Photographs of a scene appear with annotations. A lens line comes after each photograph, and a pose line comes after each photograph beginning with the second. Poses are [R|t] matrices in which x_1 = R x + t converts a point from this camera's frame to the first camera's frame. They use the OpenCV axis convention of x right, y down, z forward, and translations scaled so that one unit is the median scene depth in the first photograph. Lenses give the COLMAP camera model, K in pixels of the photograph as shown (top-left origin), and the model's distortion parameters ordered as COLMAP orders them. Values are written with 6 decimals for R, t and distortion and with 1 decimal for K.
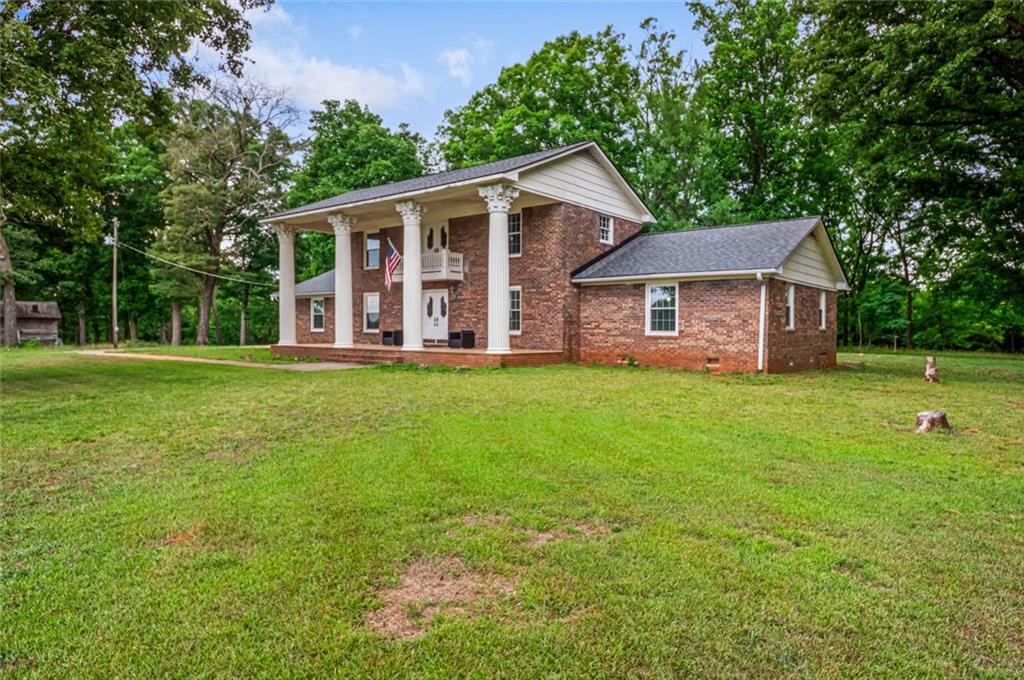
lens RADIAL K [[599.3, 0, 512.0], [0, 599.3, 340.0], [0, 0, 1]] dist [-0.001694, -0.000261]
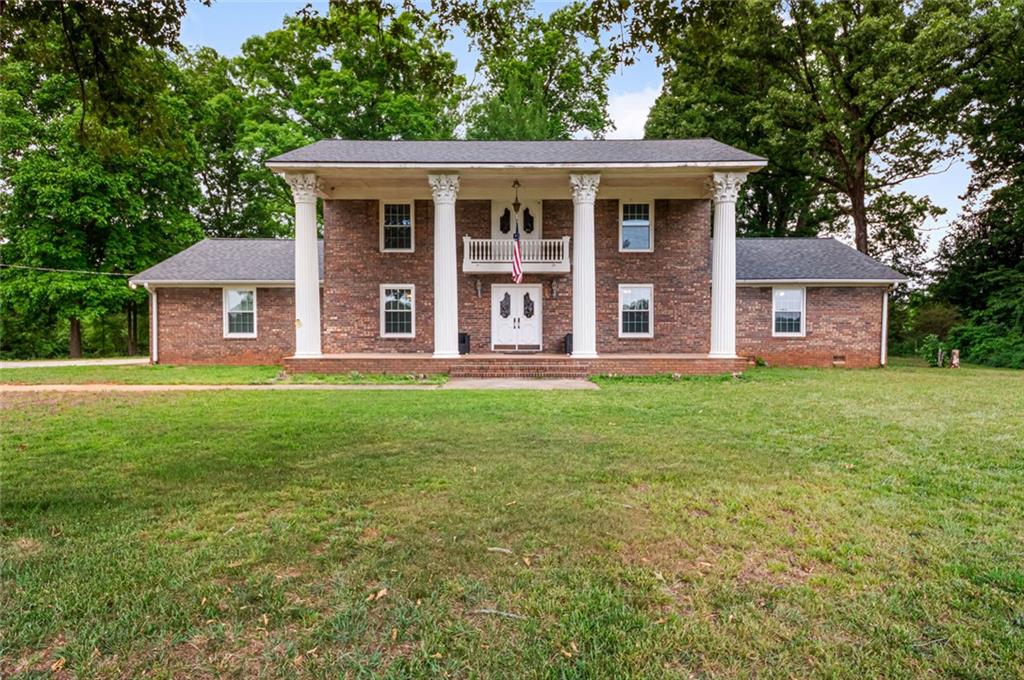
lens RADIAL K [[566.6, 0, 512.0], [0, 566.6, 321.5], [0, 0, 1]] dist [-0.022992, -0.000062]
pose [[0.812398, 0.004426, 0.583087, -0.711075], [0.015843, 0.999435, -0.029659, -0.011971], [-0.582888, 0.033333, 0.811868, 0.456394]]
